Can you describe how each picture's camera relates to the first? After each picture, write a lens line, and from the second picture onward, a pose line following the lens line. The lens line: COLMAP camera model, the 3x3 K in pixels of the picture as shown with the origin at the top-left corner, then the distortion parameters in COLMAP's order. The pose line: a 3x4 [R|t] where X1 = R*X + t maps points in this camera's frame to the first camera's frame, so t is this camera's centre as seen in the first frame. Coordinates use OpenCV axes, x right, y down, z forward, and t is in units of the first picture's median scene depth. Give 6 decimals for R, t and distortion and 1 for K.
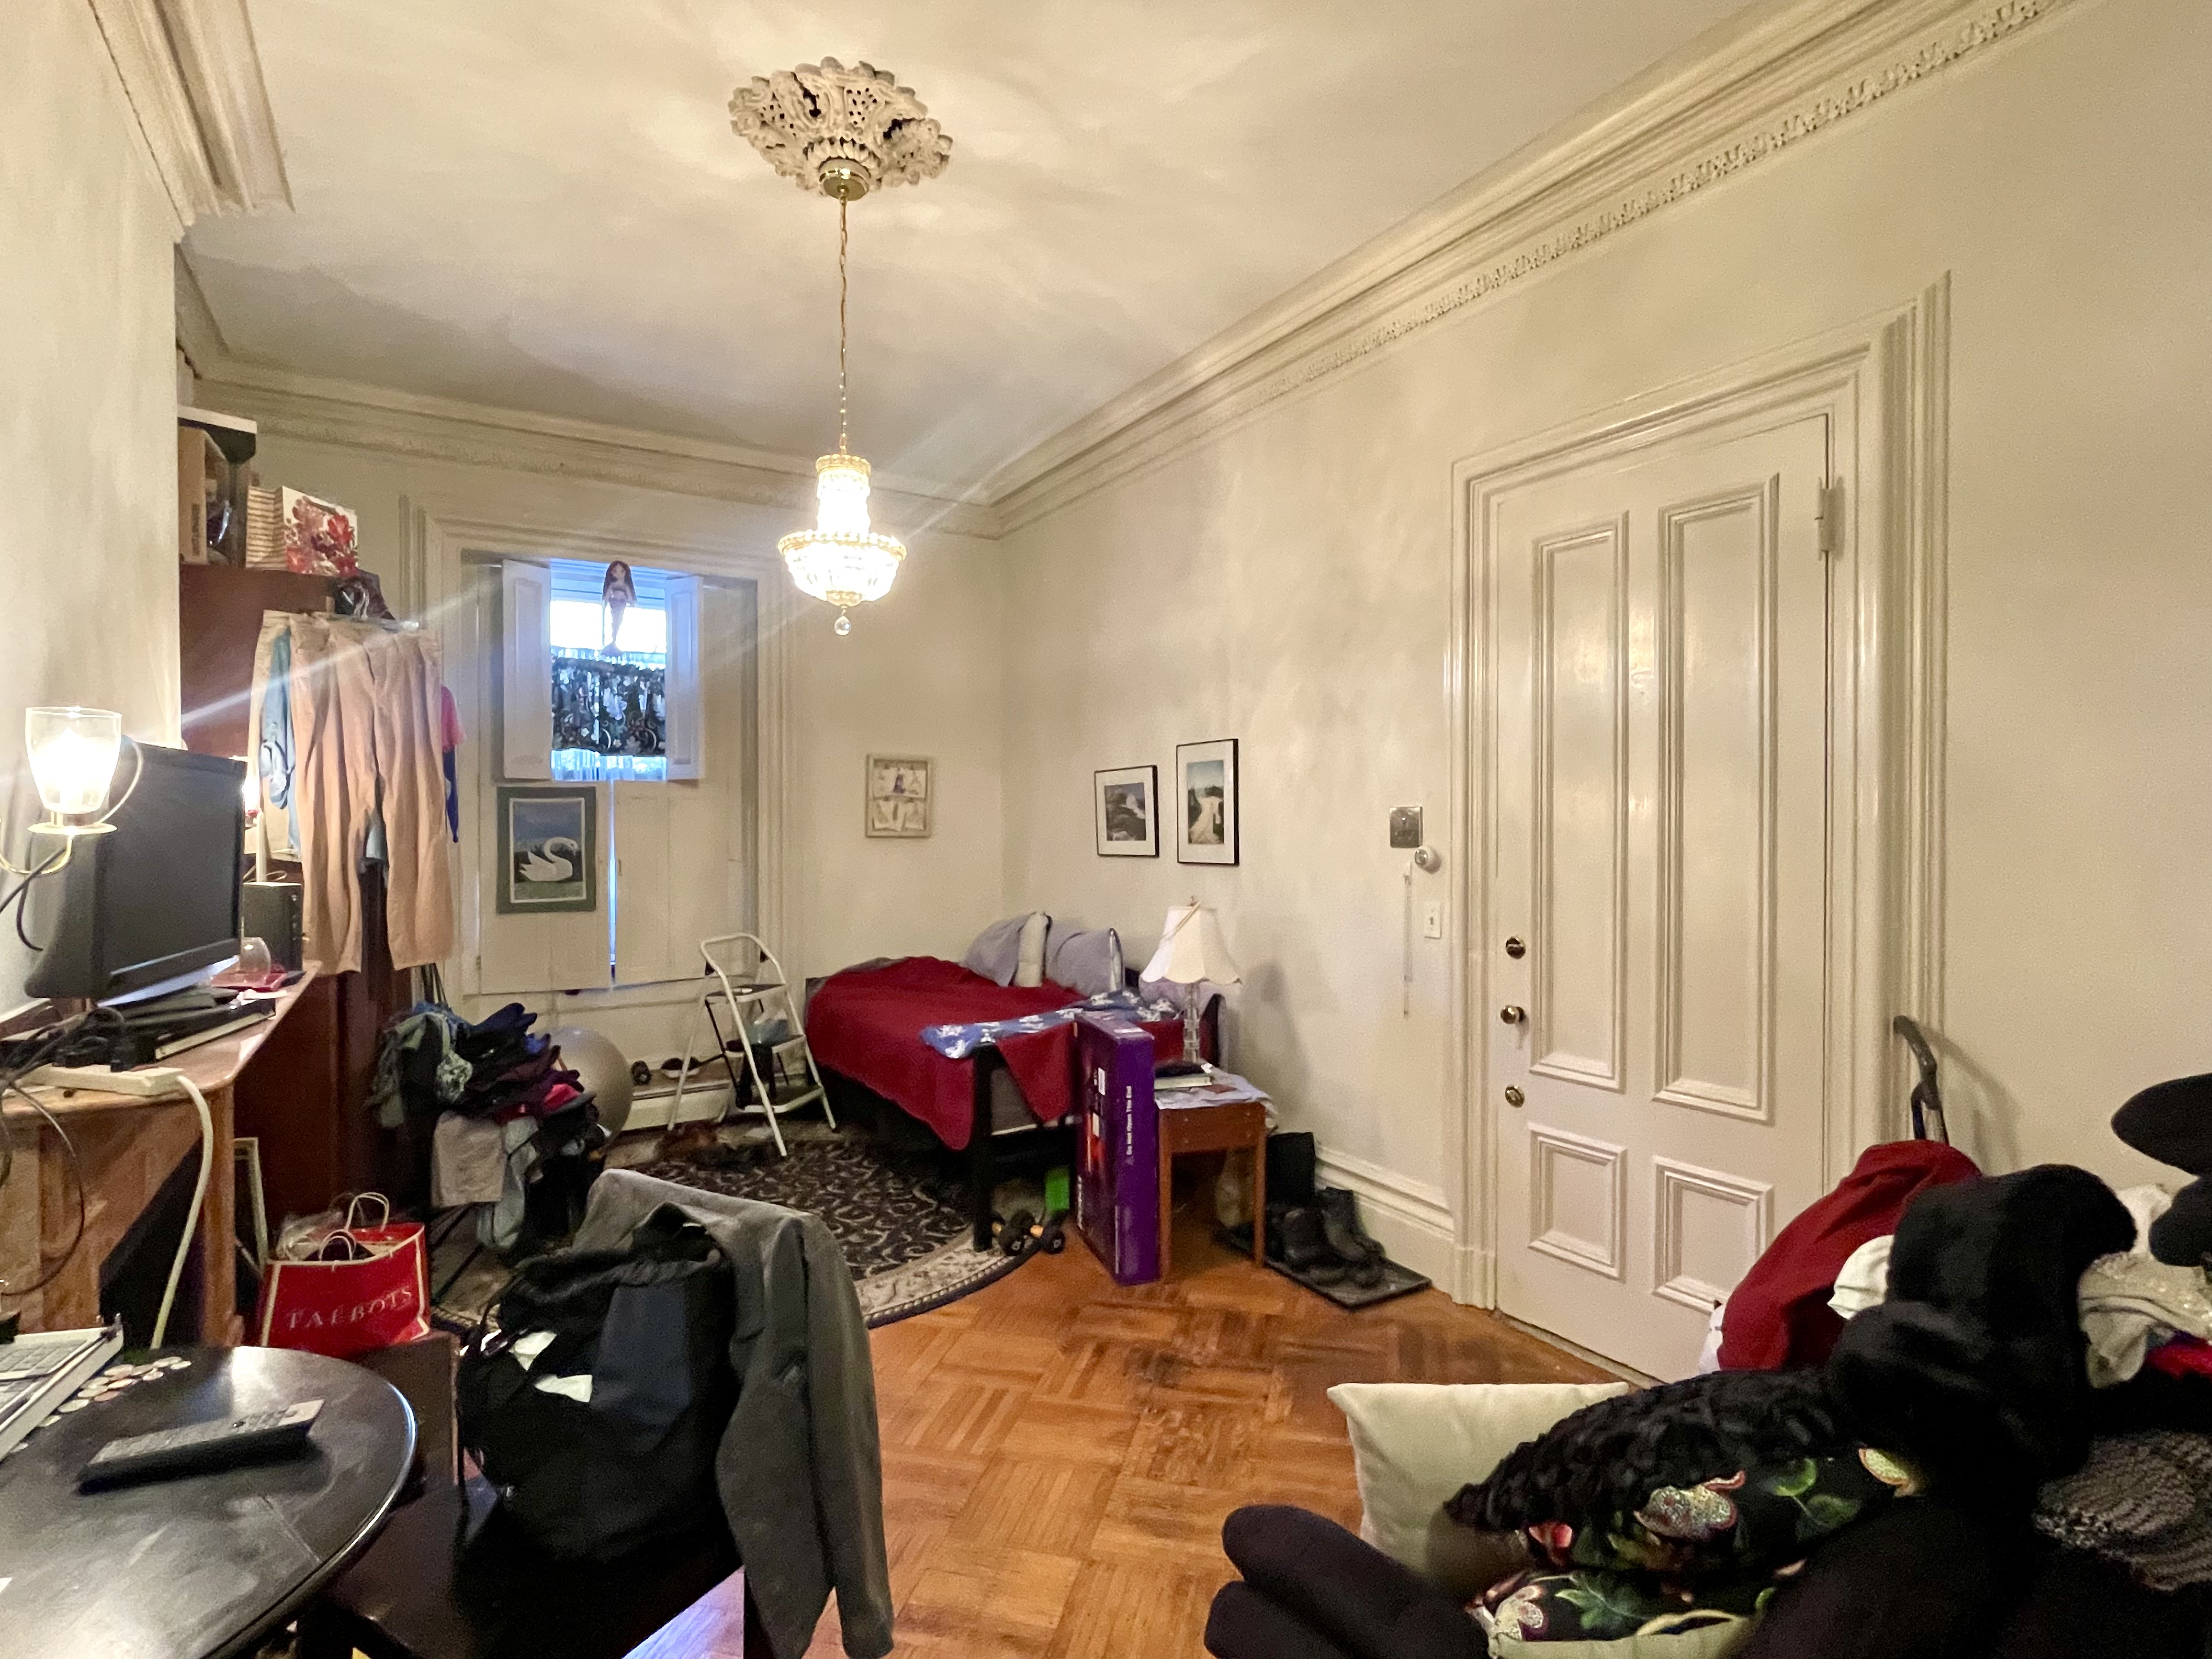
lens RADIAL K [[1102.3, 0, 1099.7], [0, 1102.3, 829.8], [0, 0, 1]] dist [-0.005241, -0.000657]
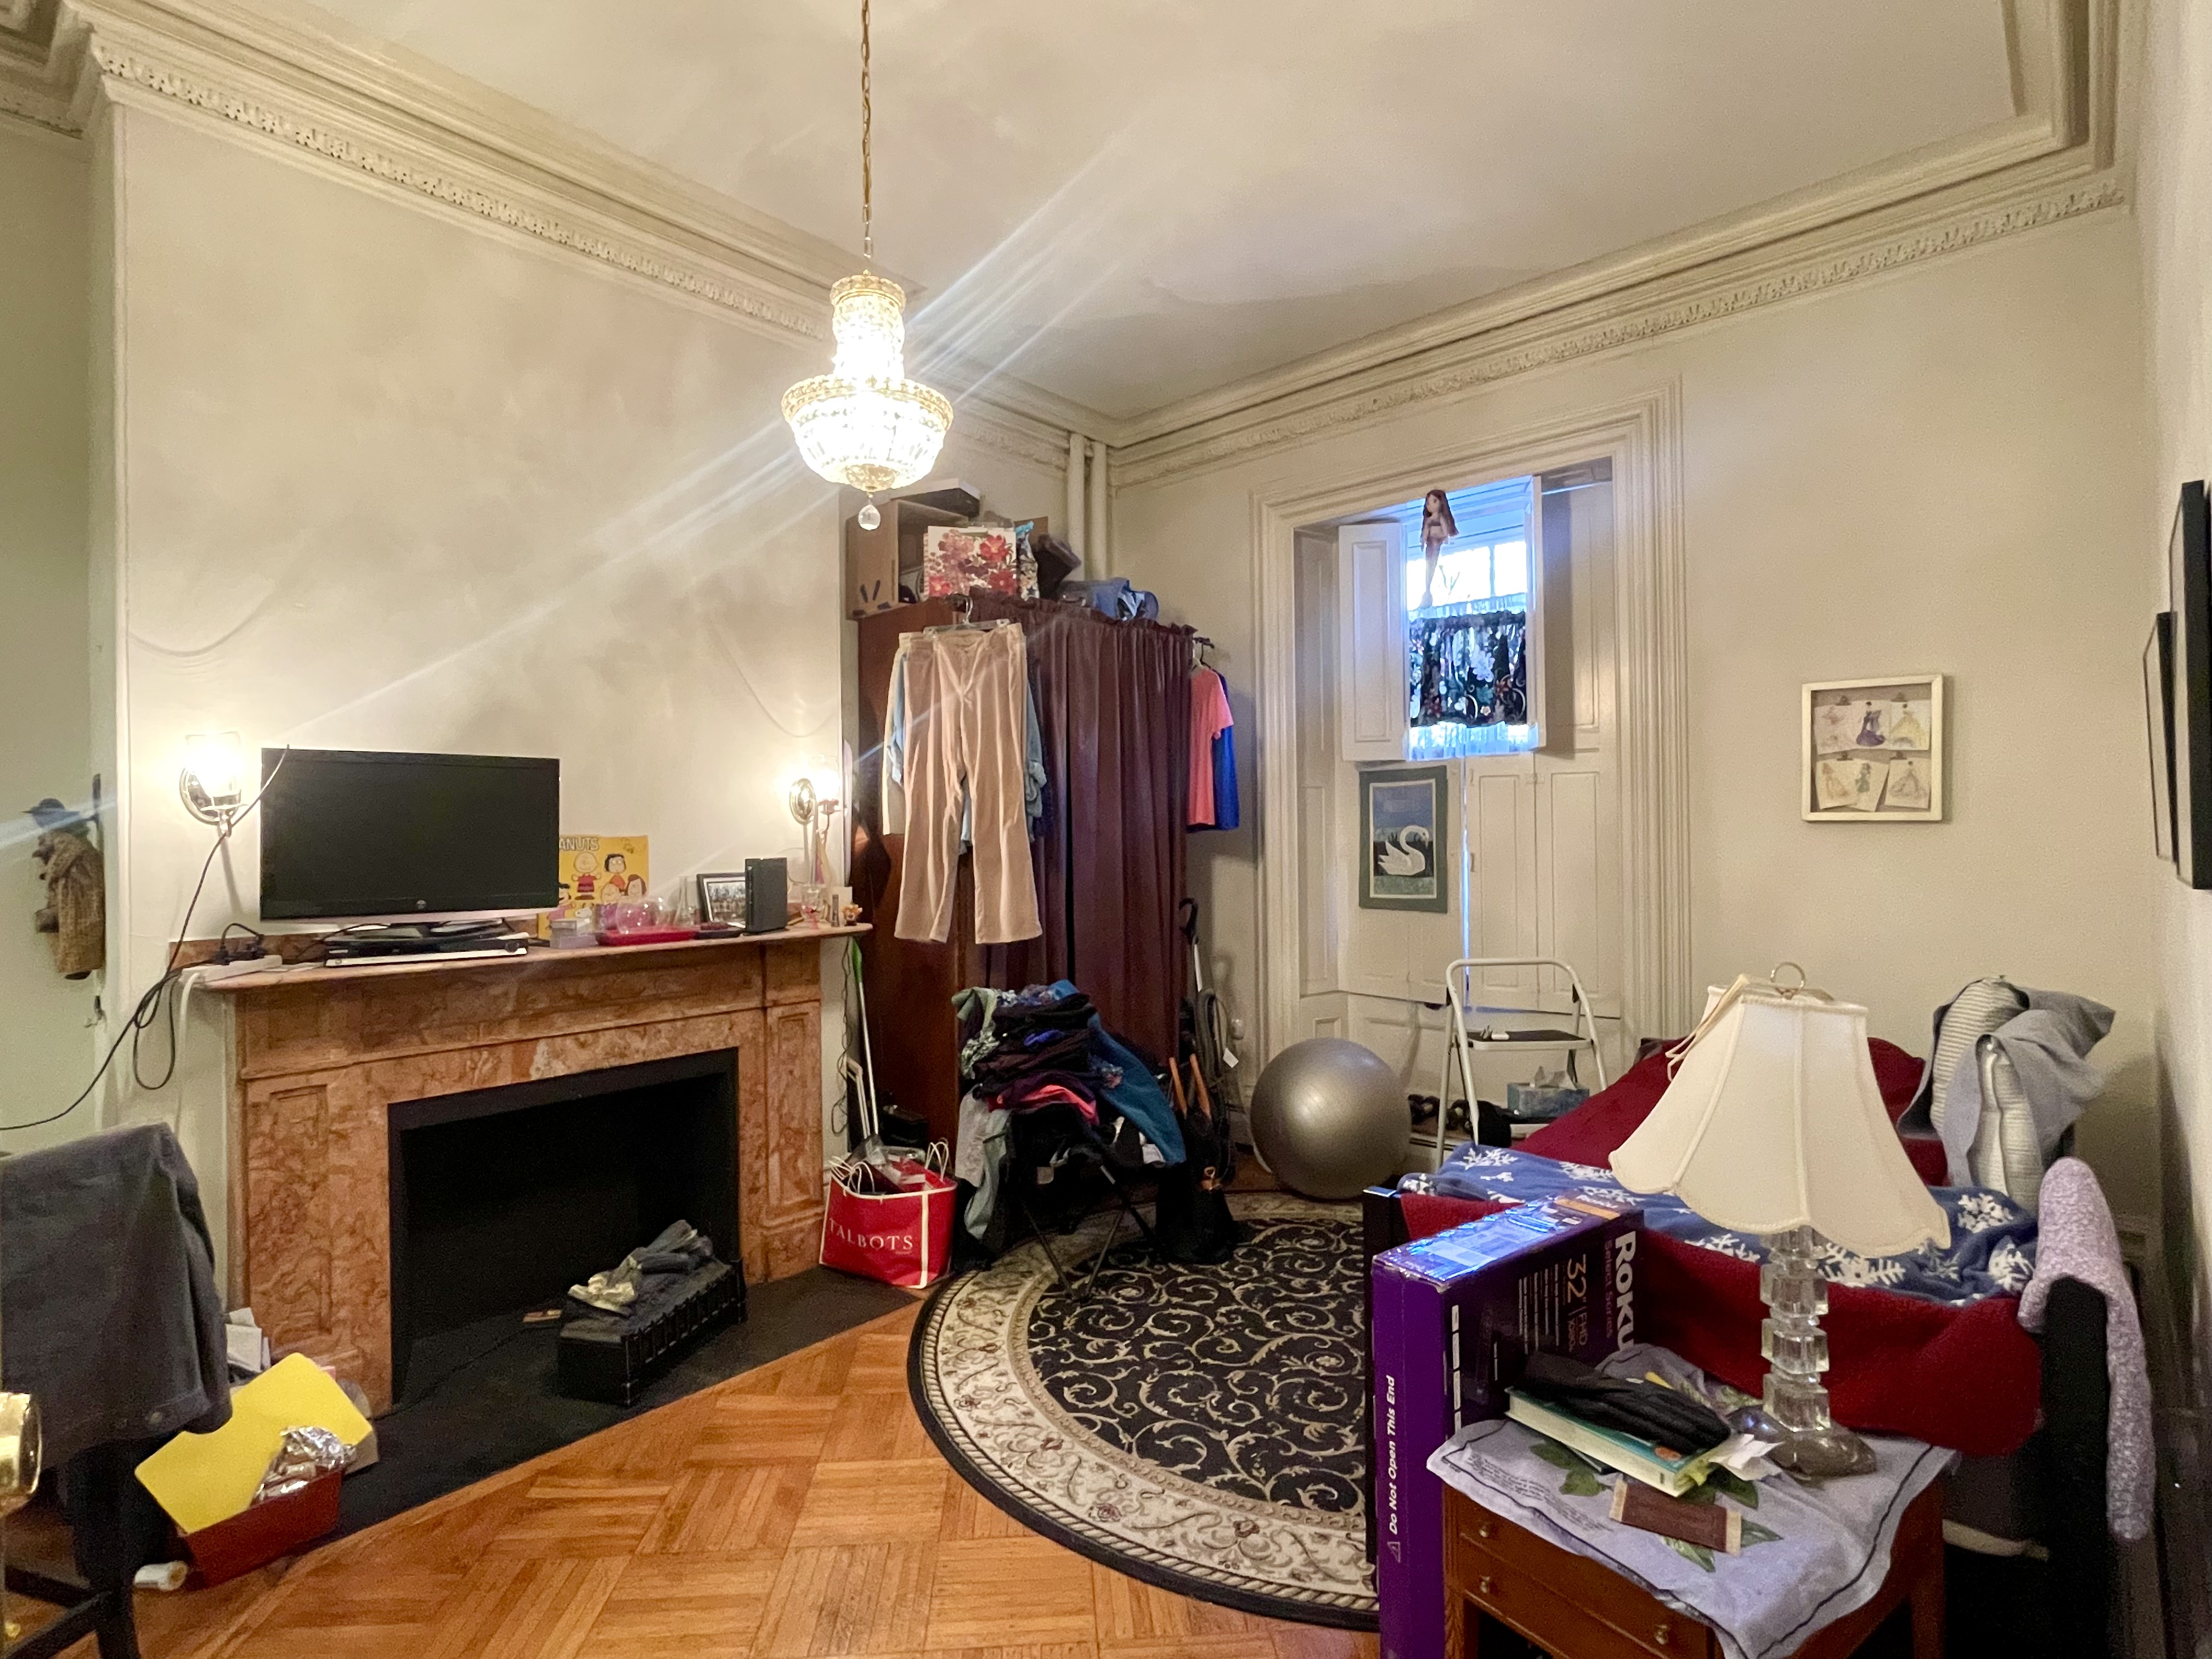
lens RADIAL K [[1102.3, 0, 1109.9], [0, 1102.3, 821.7], [0, 0, 1]] dist [-0.005241, -0.000657]
pose [[0.295596, -0.012855, -0.955227, 0.323039], [0.003834, 0.999917, -0.012270, 0.016025], [0.955305, -0.000035, 0.295620, 0.601746]]
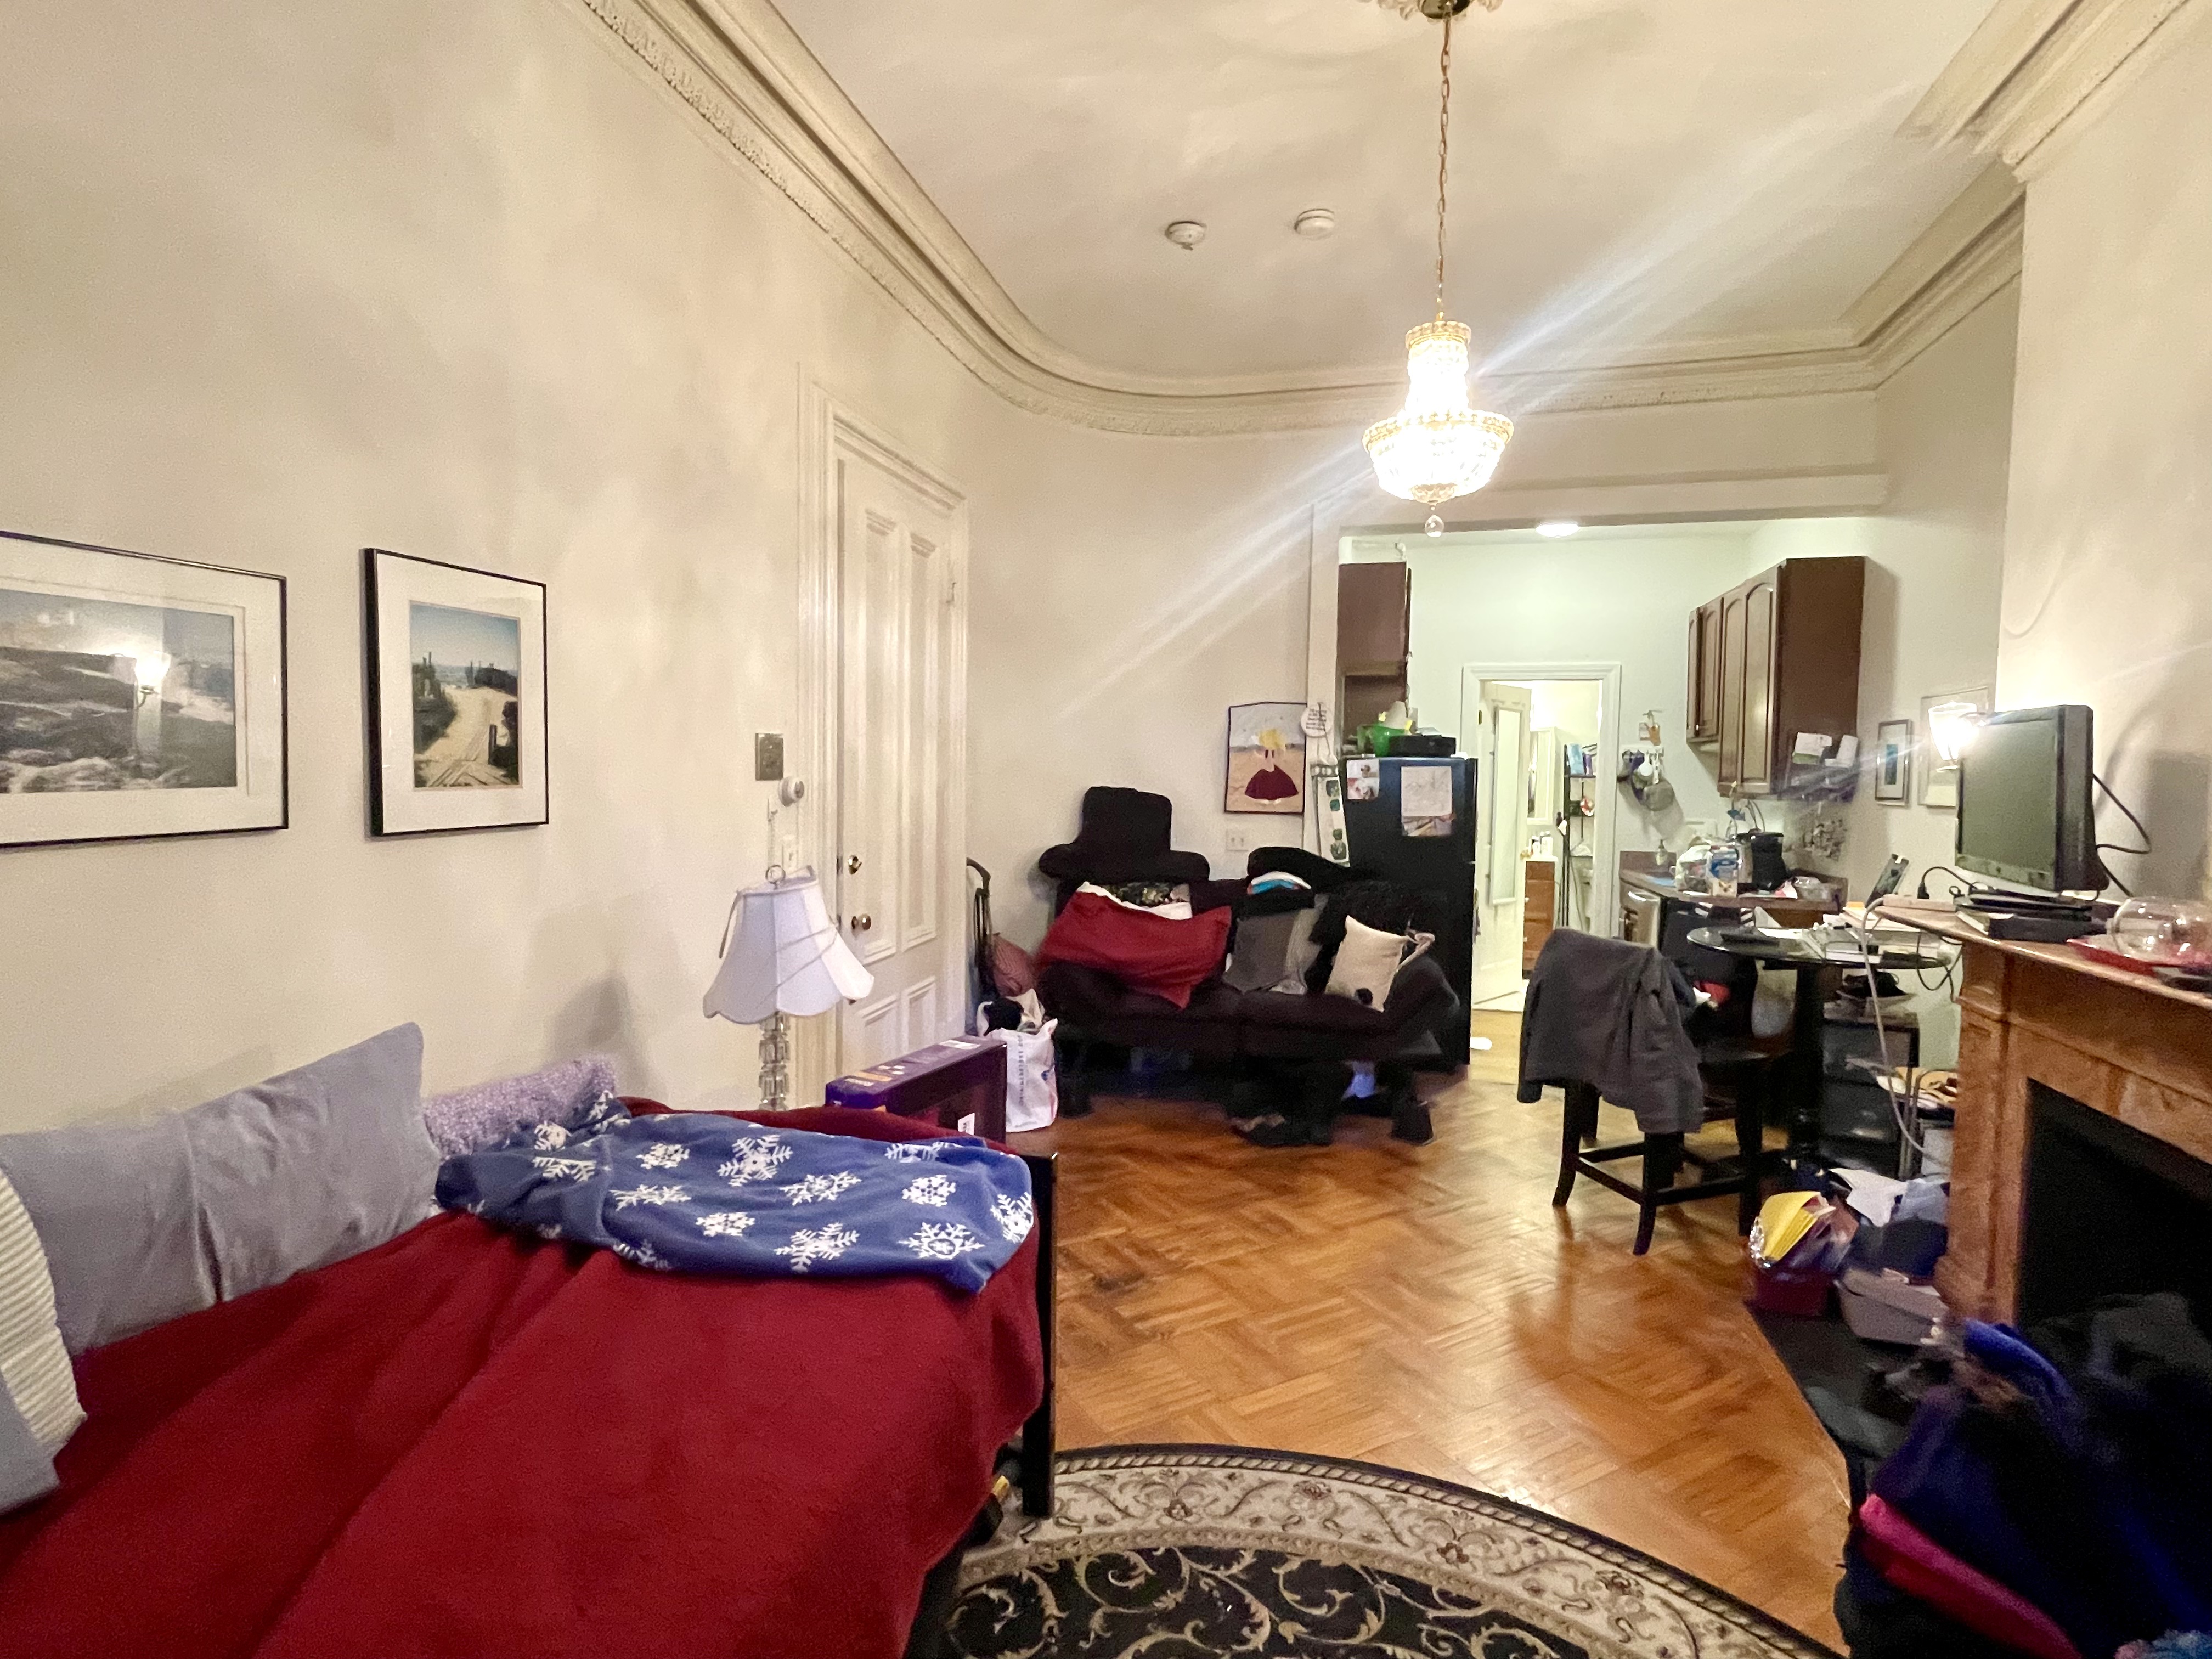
lens RADIAL K [[1102.3, 0, 1096.4], [0, 1102.3, 831.7], [0, 0, 1]] dist [-0.005241, -0.000657]
pose [[-0.692196, -0.051590, 0.719863, -0.435096], [-0.008437, 0.997952, 0.063407, -0.000283], [-0.721660, 0.037816, -0.691214, 1.149220]]
